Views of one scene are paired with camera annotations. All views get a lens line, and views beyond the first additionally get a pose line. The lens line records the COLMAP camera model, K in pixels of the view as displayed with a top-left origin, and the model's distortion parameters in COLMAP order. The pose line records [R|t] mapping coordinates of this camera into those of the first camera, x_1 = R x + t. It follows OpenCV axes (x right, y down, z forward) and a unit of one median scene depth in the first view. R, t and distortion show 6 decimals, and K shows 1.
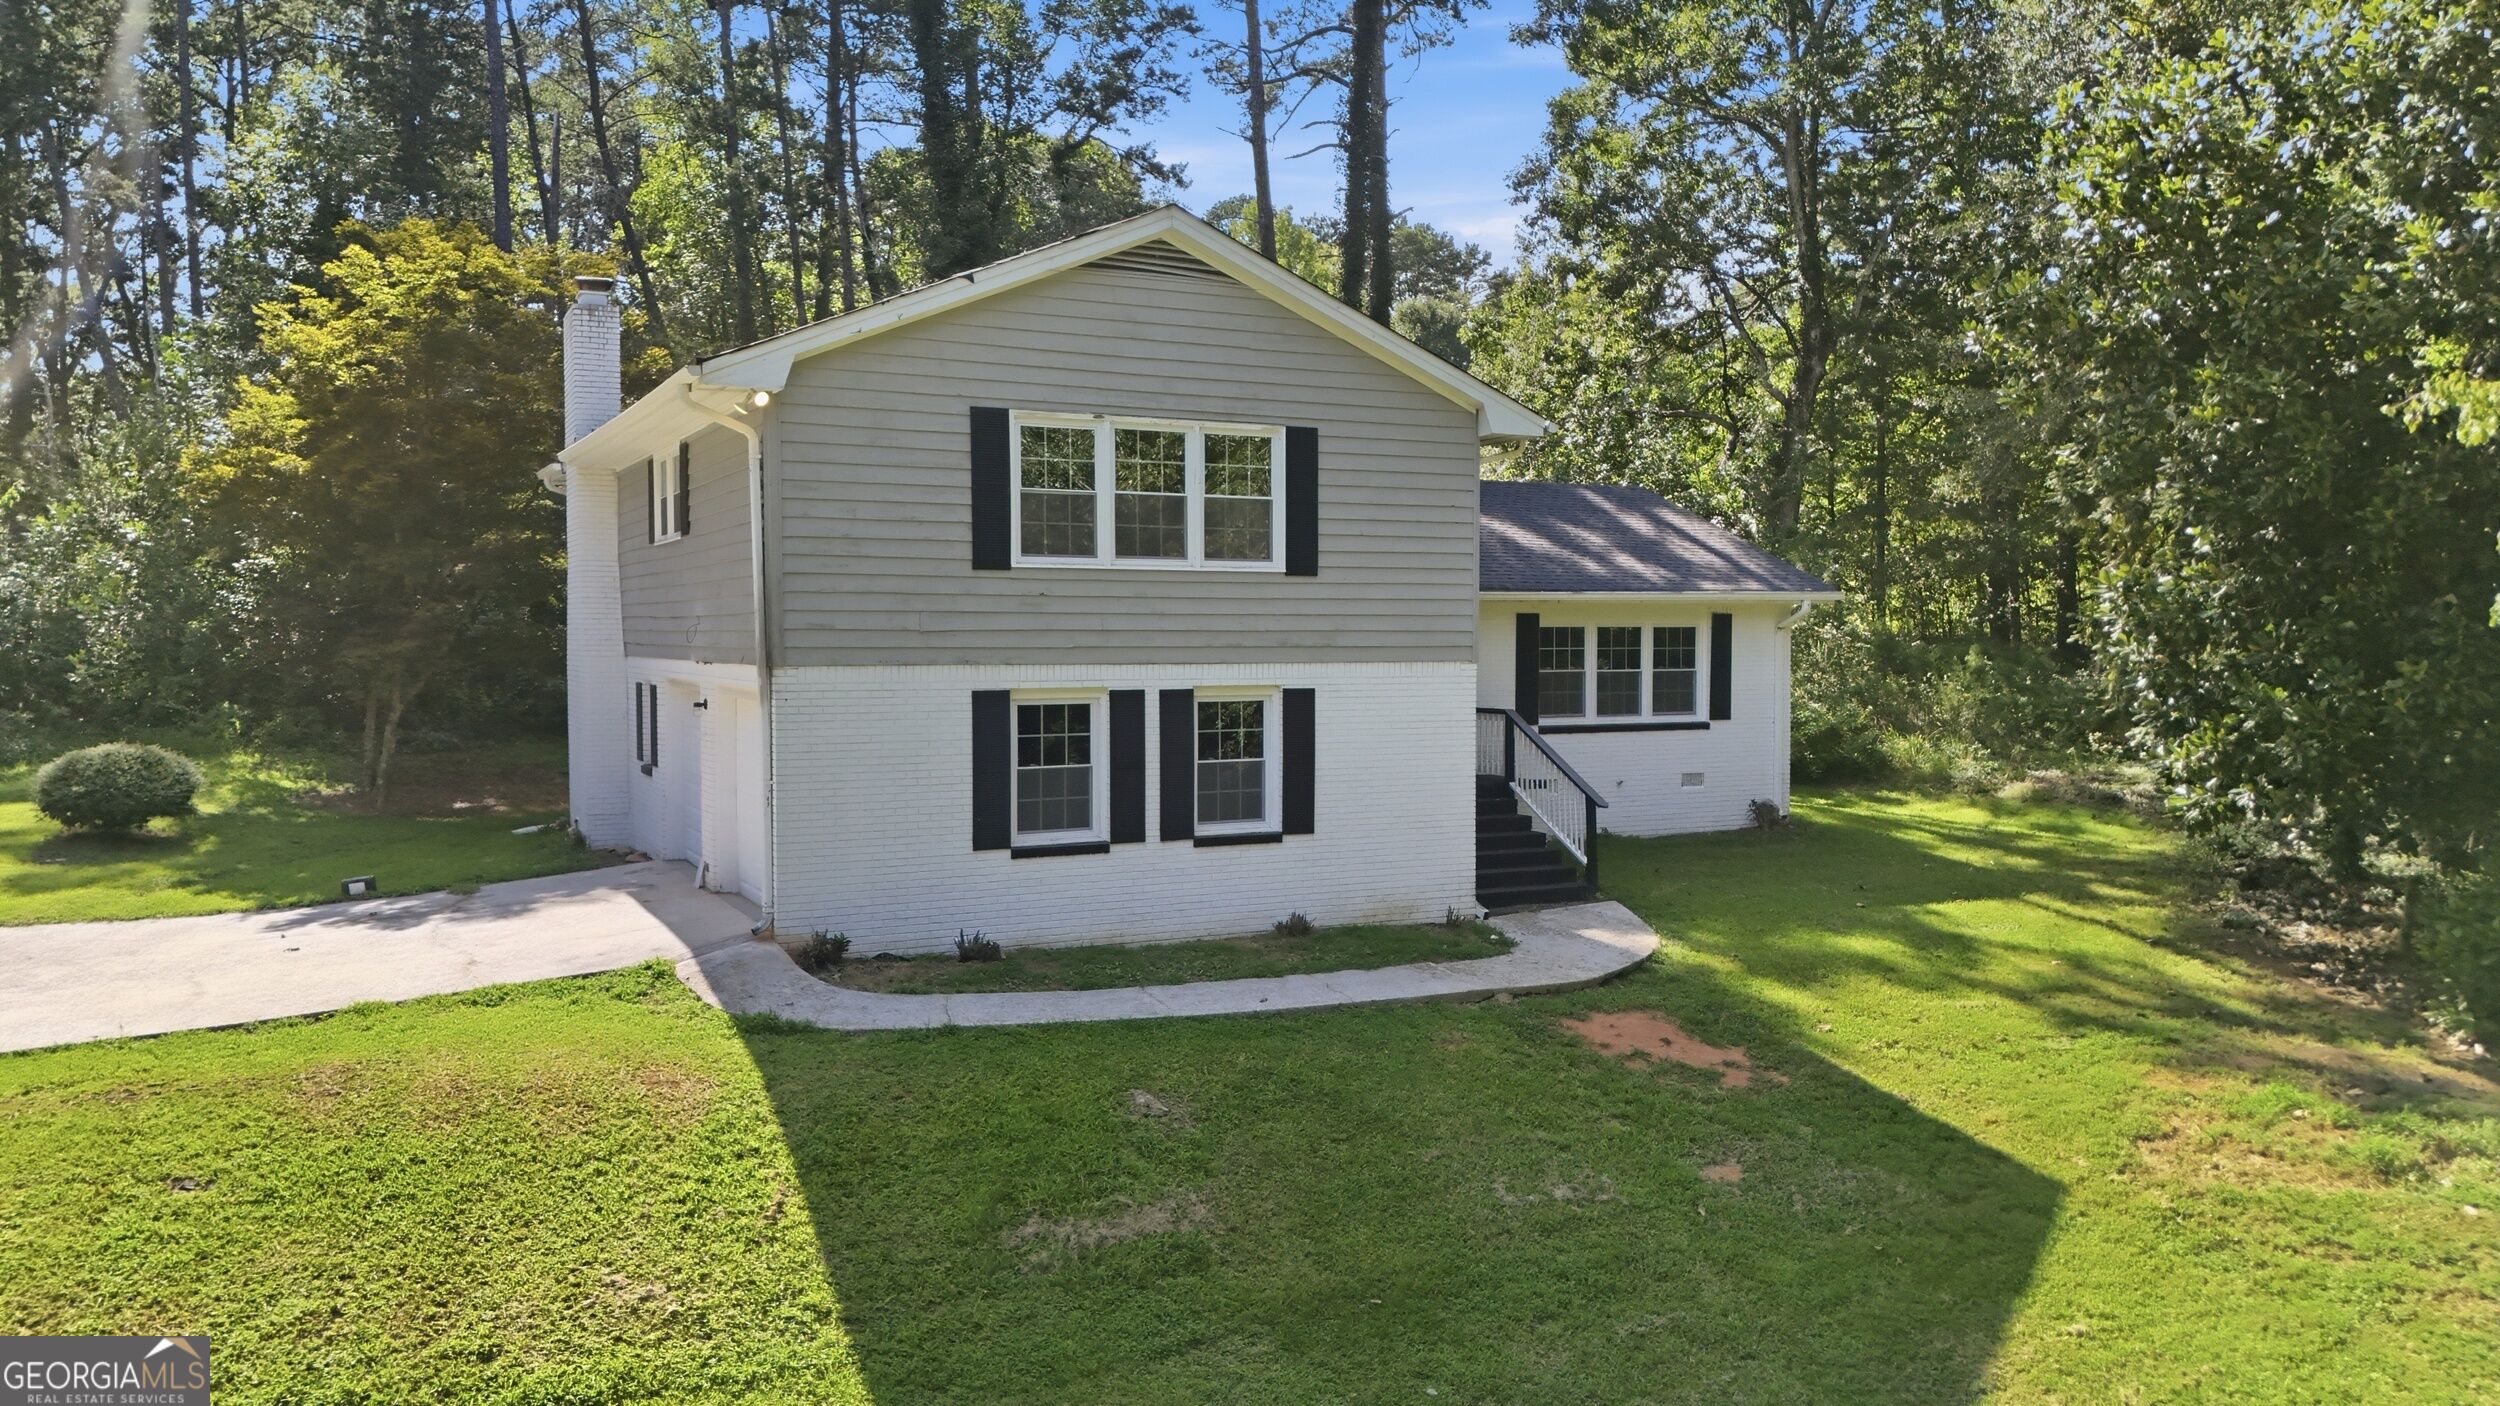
lens RADIAL K [[1861.5, 0, 1264.8], [0, 1861.5, 700.3], [0, 0, 1]] dist [0.047578, -0.008968]
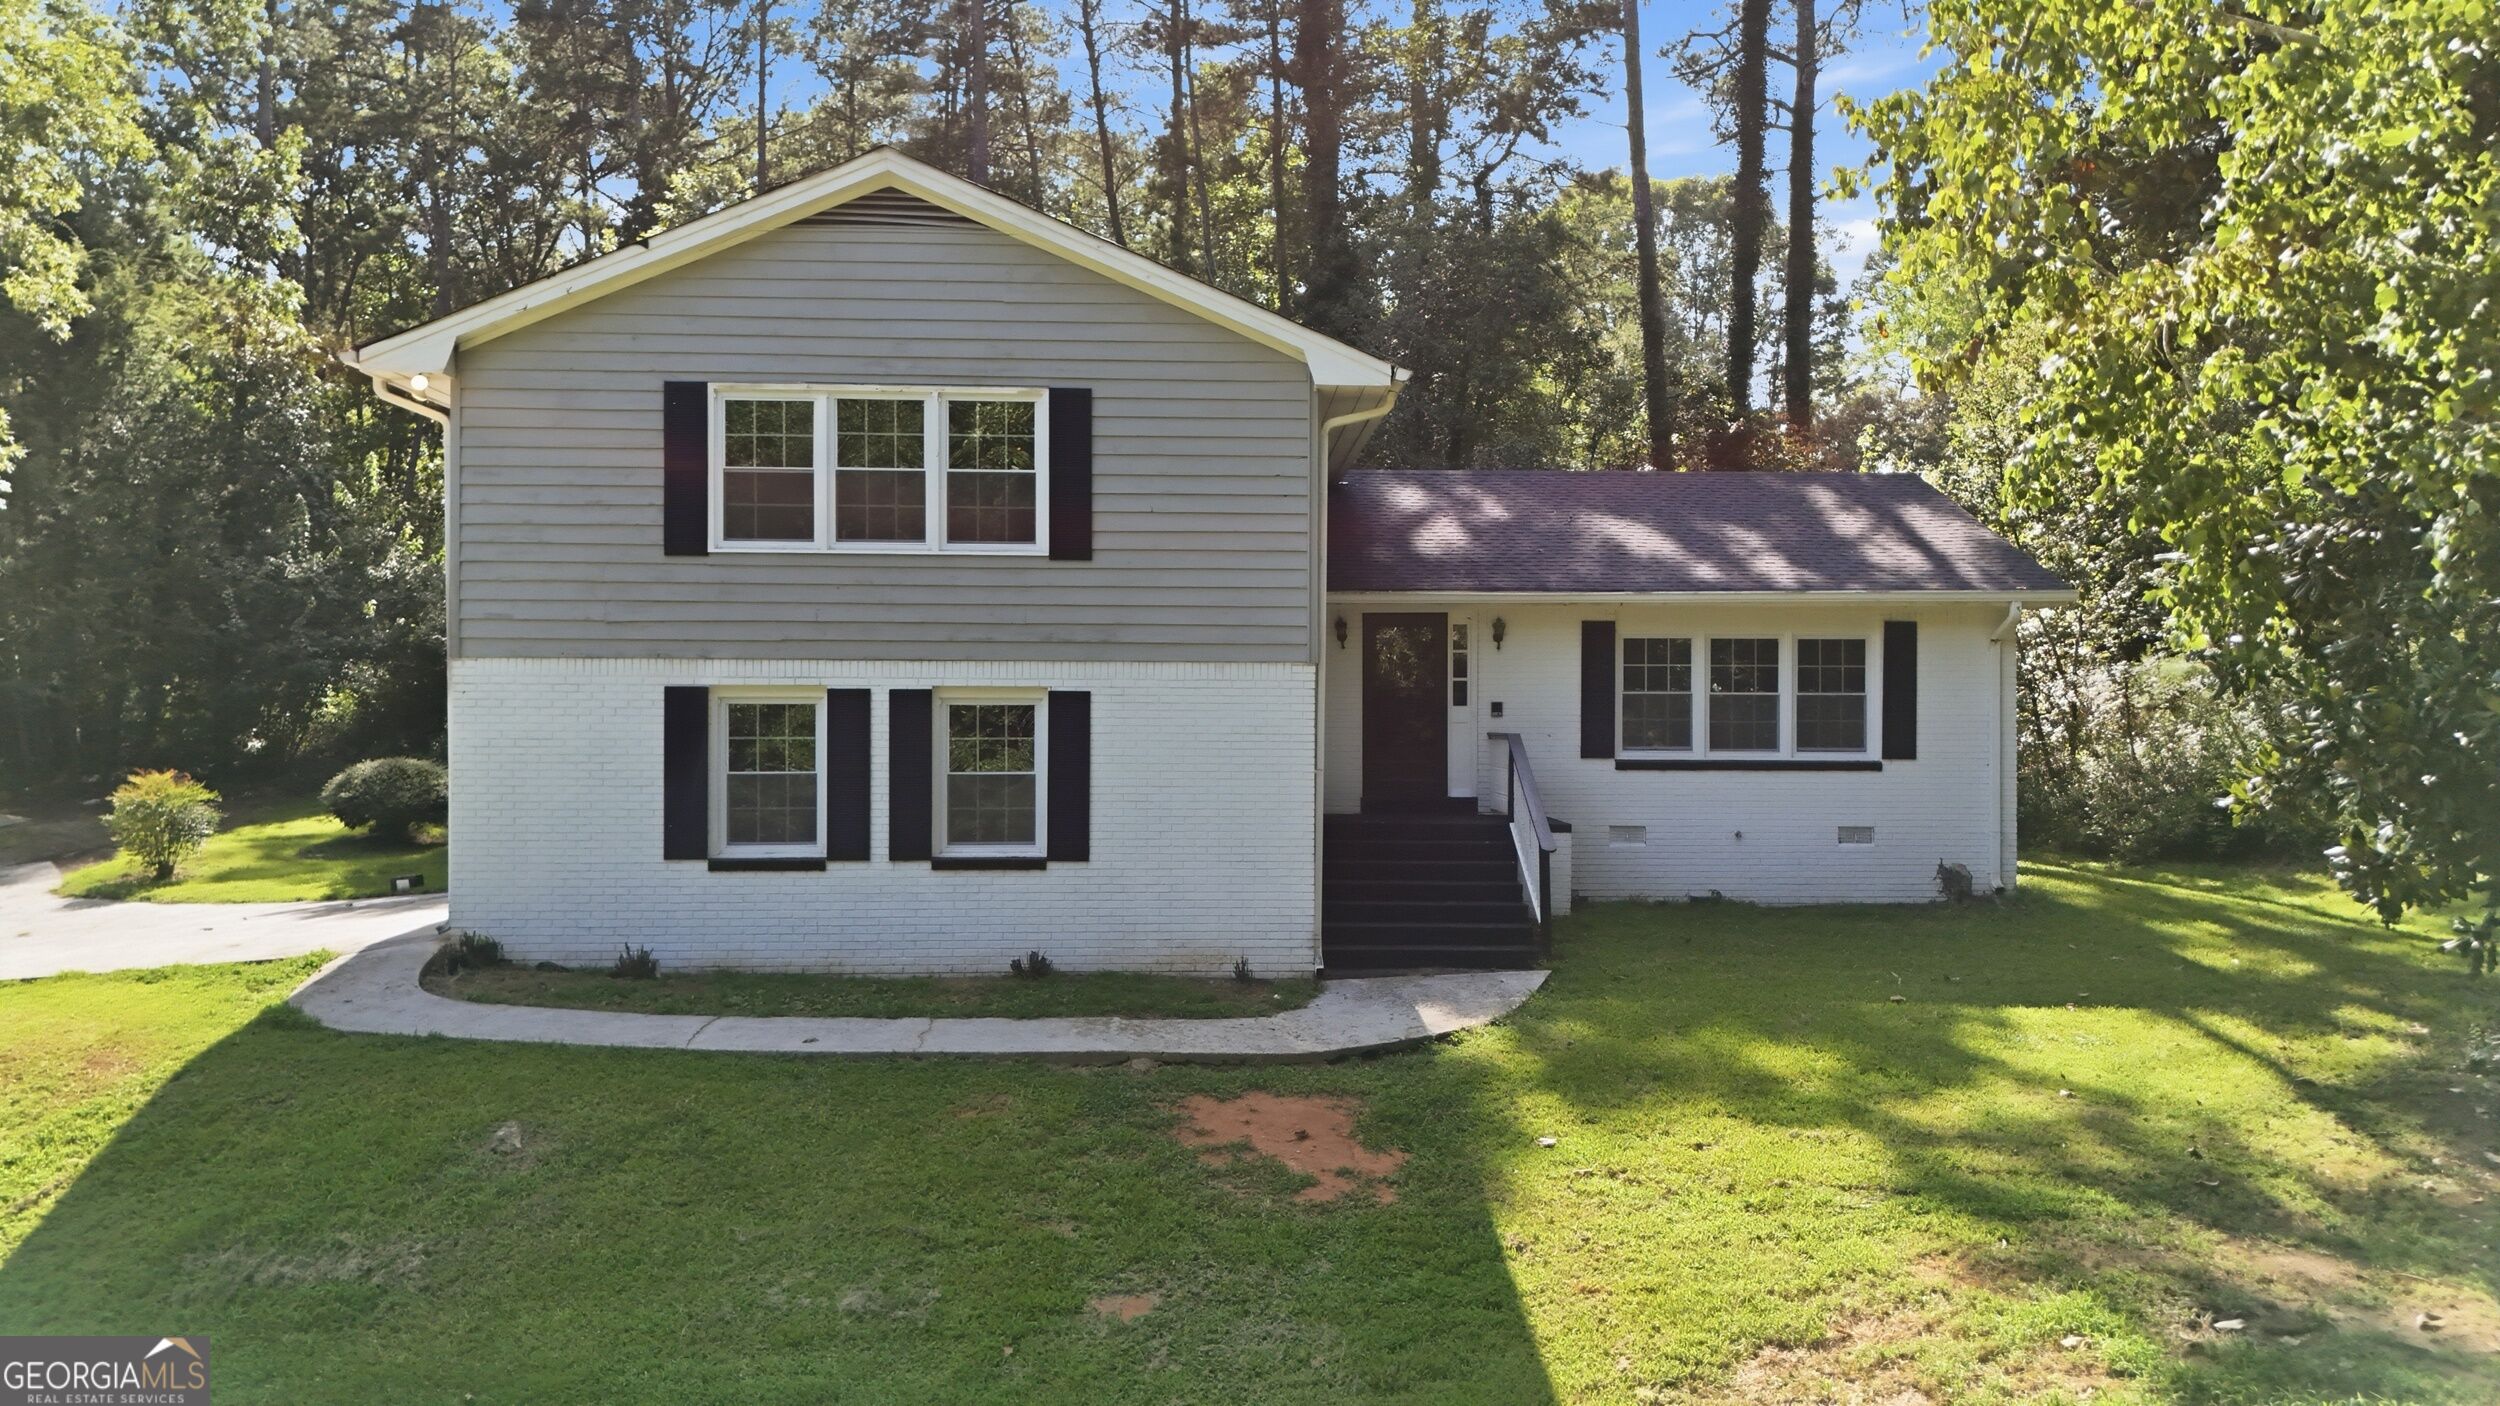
lens RADIAL K [[1861.5, 0, 1247.1], [0, 1861.5, 710.4], [0, 0, 1]] dist [0.047578, -0.008968]
pose [[0.902491, 0.003398, -0.430695, 0.476894], [-0.019610, 0.999256, -0.033207, 0.030268], [0.430262, 0.038415, 0.901886, 0.269079]]
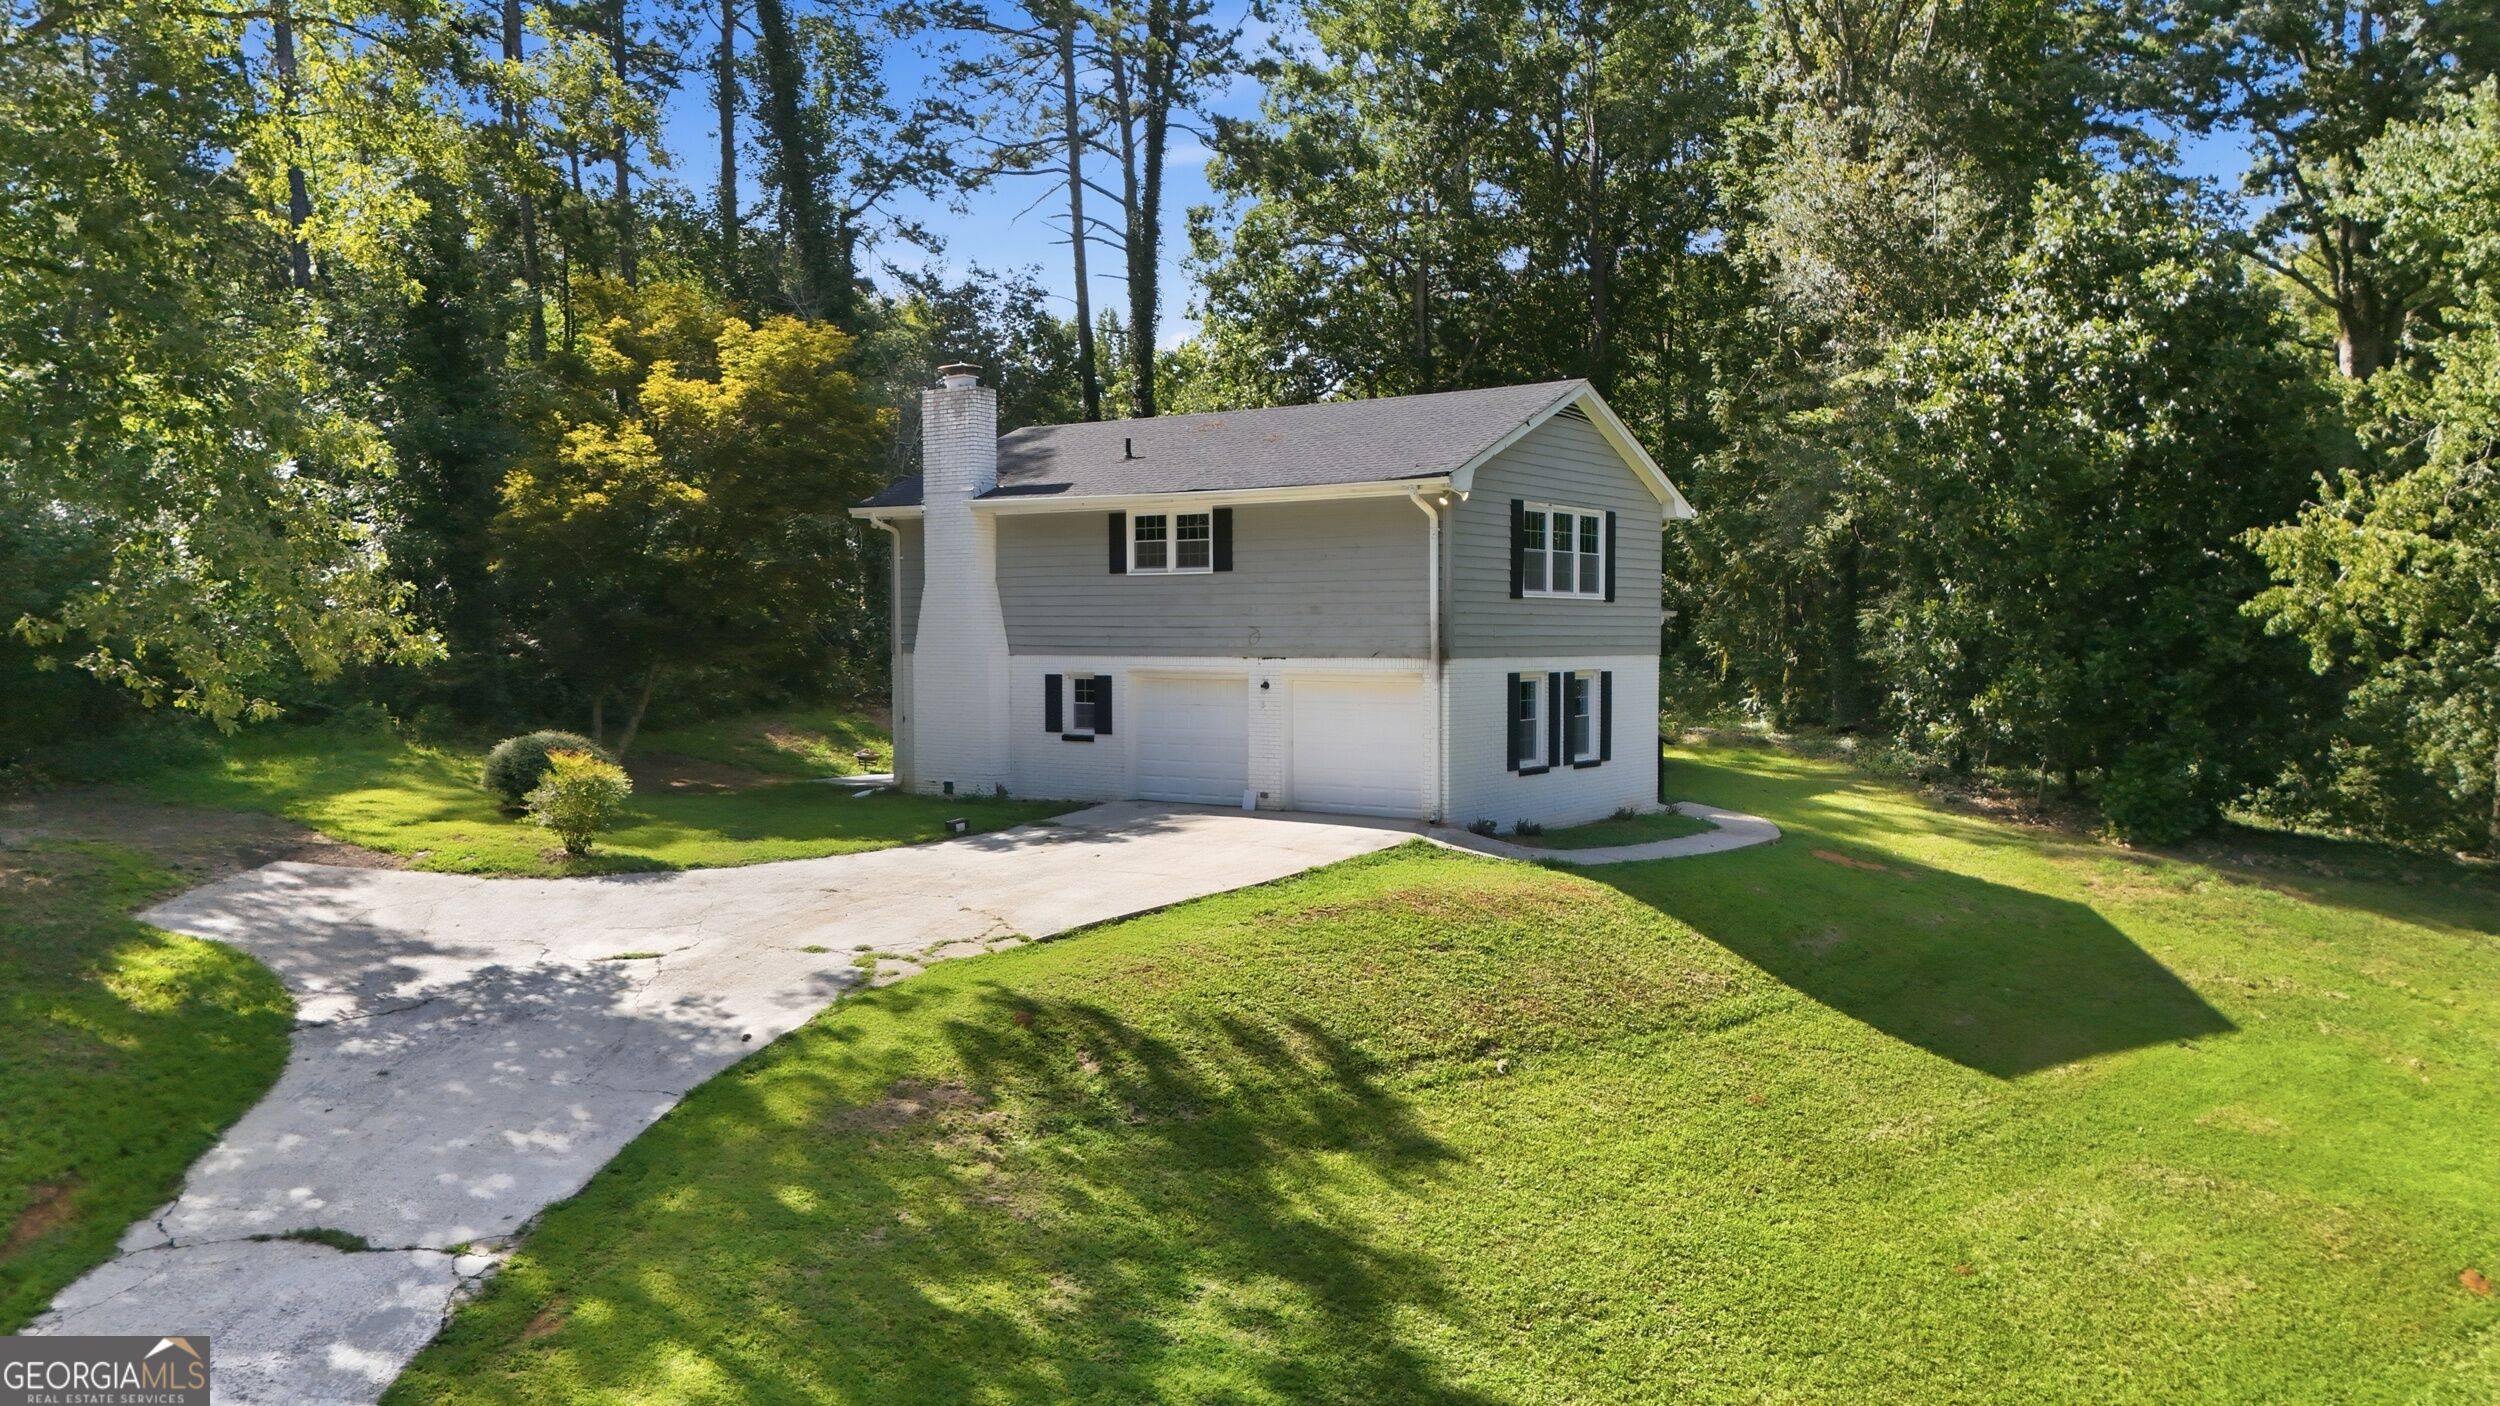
lens RADIAL K [[1861.5, 0, 1242.7], [0, 1861.5, 704.4], [0, 0, 1]] dist [0.047578, -0.008968]
pose [[0.898019, -0.017220, 0.439619, -1.016756], [0.018321, 0.999831, 0.001738, 0.014256], [-0.439574, 0.006493, 0.898183, -0.335815]]
